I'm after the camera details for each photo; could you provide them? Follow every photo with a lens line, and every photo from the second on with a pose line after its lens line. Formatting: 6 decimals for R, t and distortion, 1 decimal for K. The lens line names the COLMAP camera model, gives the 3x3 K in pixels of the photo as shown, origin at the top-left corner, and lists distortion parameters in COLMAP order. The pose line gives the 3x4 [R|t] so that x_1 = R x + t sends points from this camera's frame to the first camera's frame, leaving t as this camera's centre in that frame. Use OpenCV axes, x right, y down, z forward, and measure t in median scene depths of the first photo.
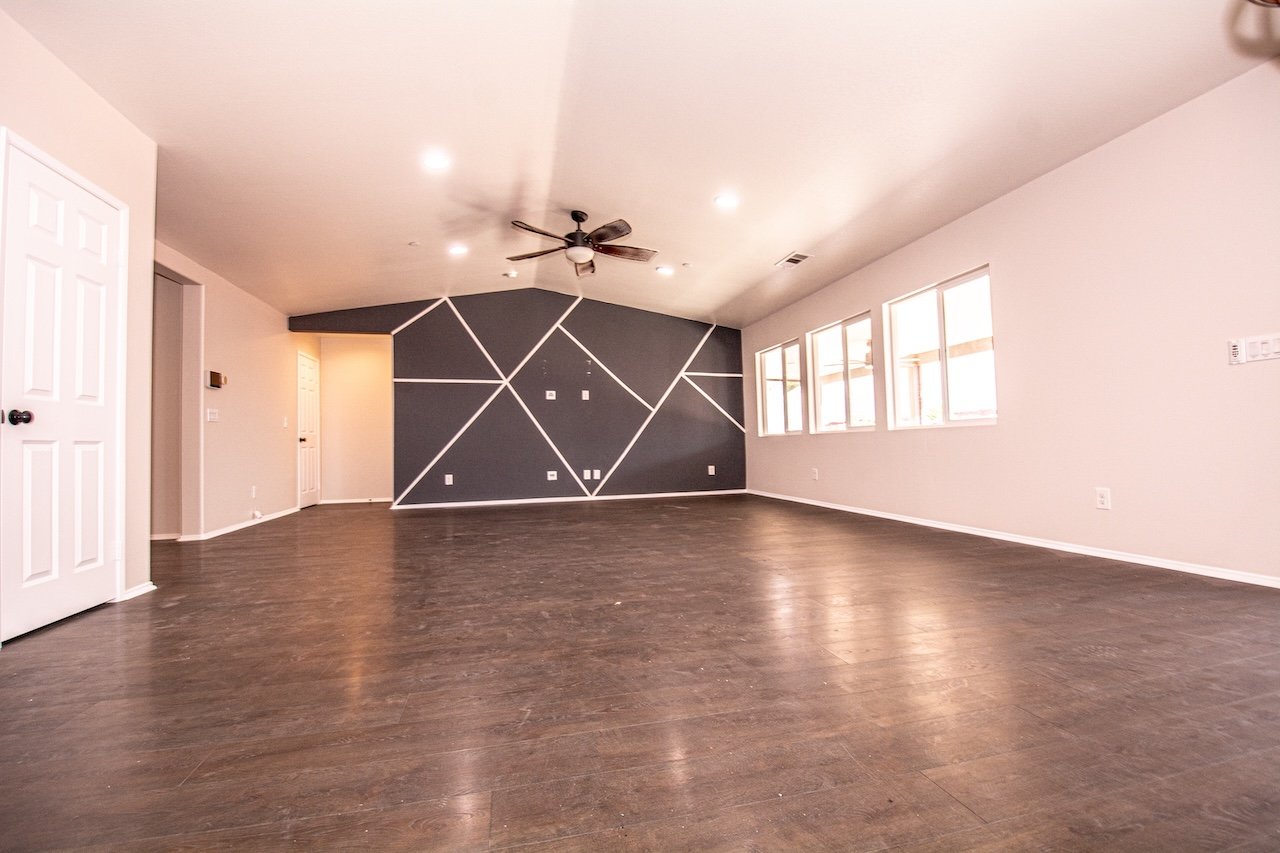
lens RADIAL K [[556.9, 0, 645.8], [0, 556.9, 424.9], [0, 0, 1]] dist [0.004978, -0.015055]
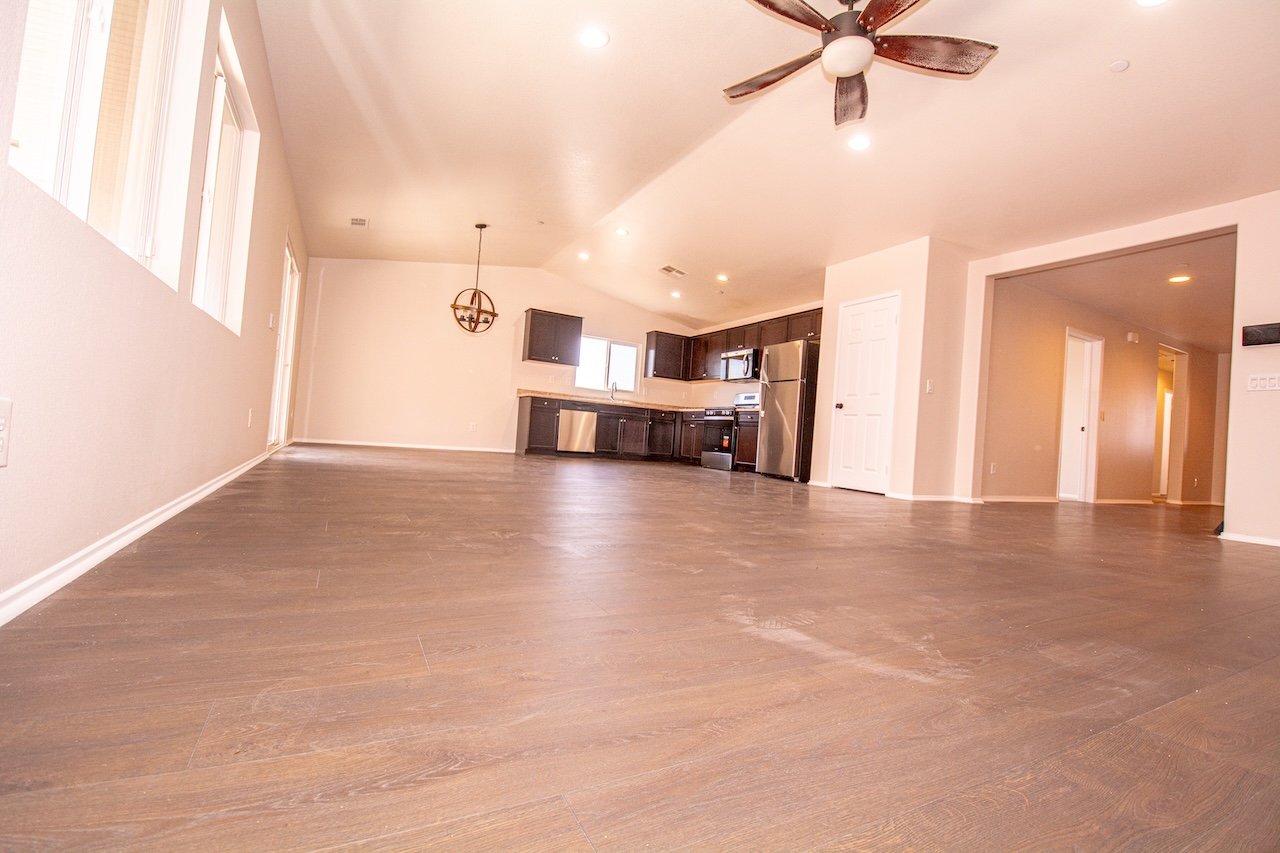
lens RADIAL K [[556.9, 0, 645.6], [0, 556.9, 426.7], [0, 0, 1]] dist [0.004978, -0.015055]
pose [[-0.964249, -0.053403, -0.259559, 0.144845], [-0.043792, 0.998129, -0.042675, 0.073845], [0.261353, -0.029783, -0.964784, 1.006975]]
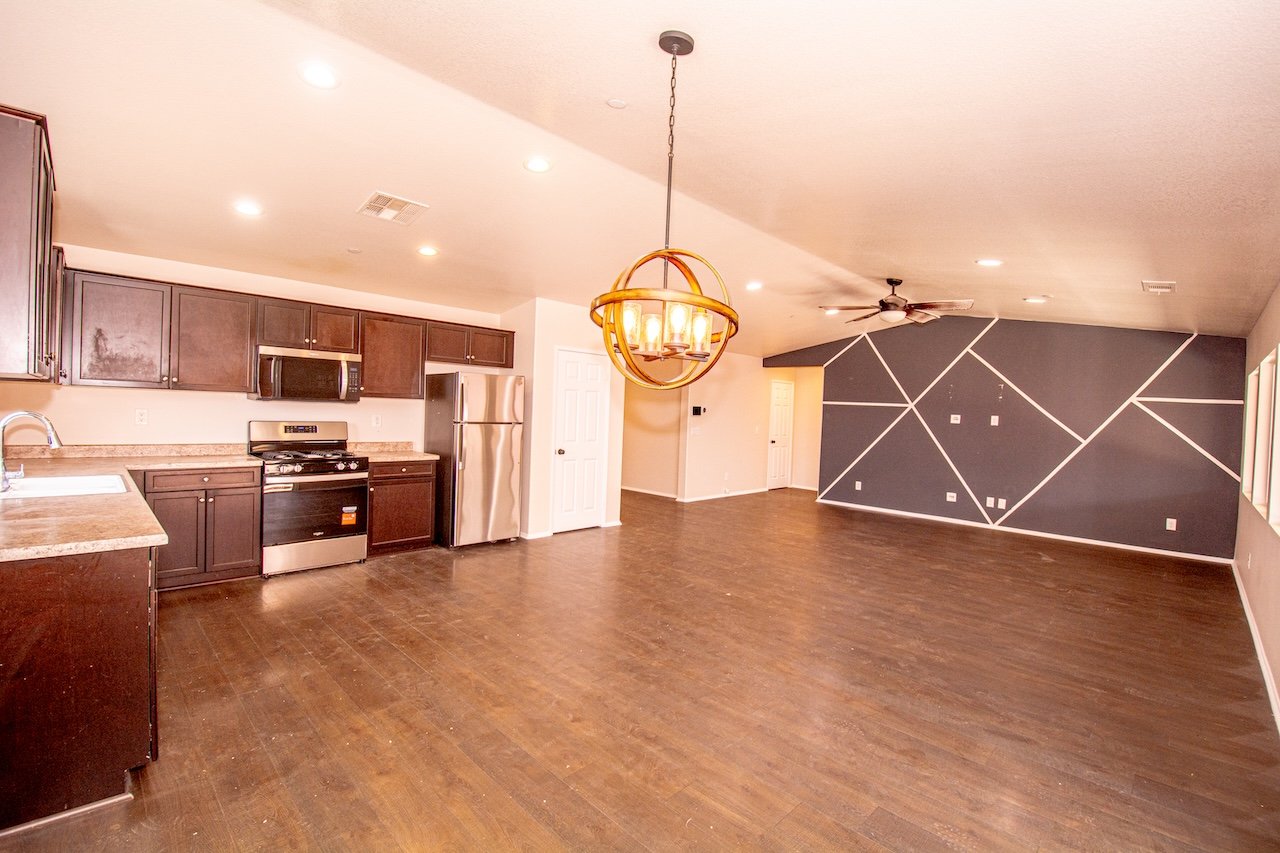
lens RADIAL K [[556.9, 0, 644.8], [0, 556.9, 421.3], [0, 0, 1]] dist [0.004978, -0.015055]
pose [[0.525189, 0.060326, -0.848845, 0.409012], [-0.022335, 0.998118, 0.057115, -0.097248], [0.850693, -0.011037, 0.525548, -0.027522]]
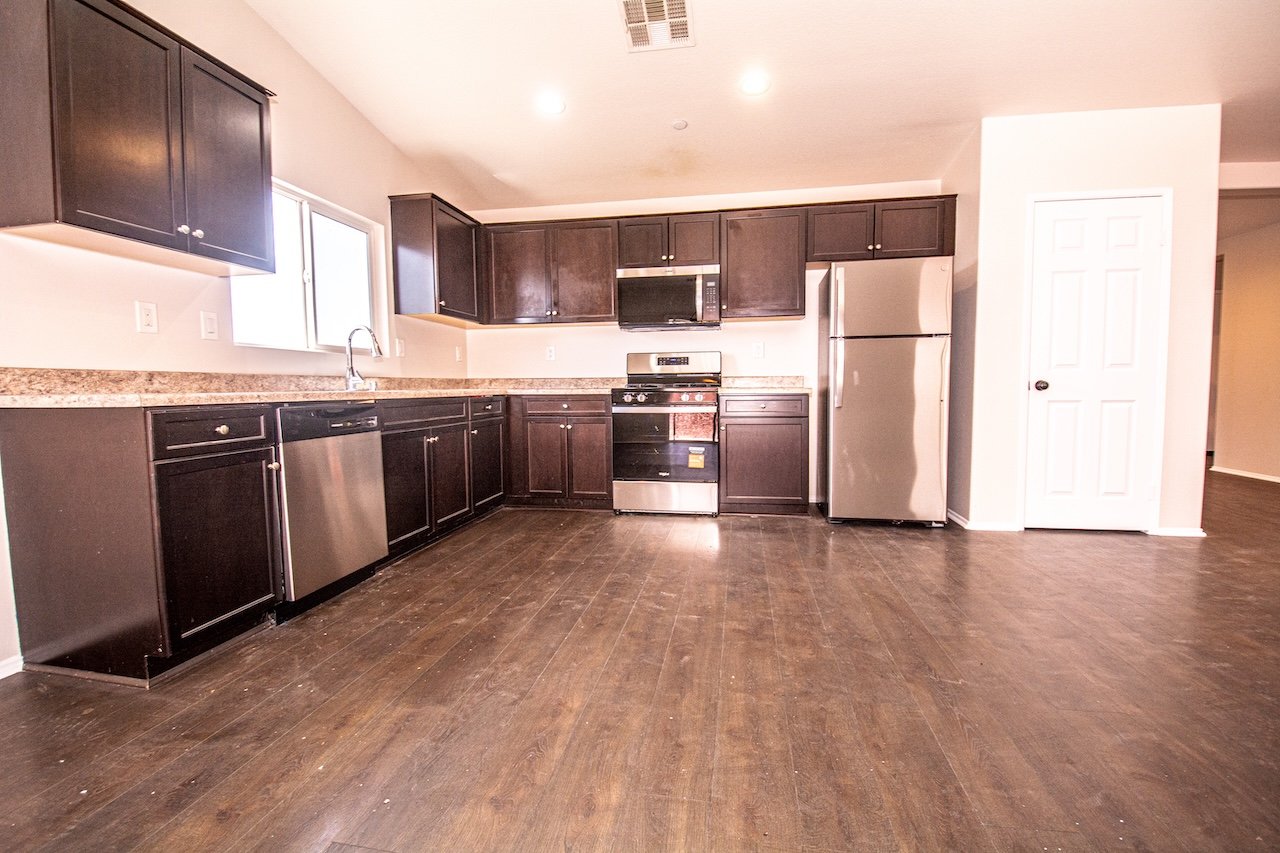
lens RADIAL K [[556.9, 0, 645.3], [0, 556.9, 421.7], [0, 0, 1]] dist [0.004978, -0.015055]
pose [[-0.397016, 0.085978, -0.913776, 0.204015], [0.047836, 0.996188, 0.072948, -0.022795], [0.916564, -0.014749, -0.399616, 0.179542]]
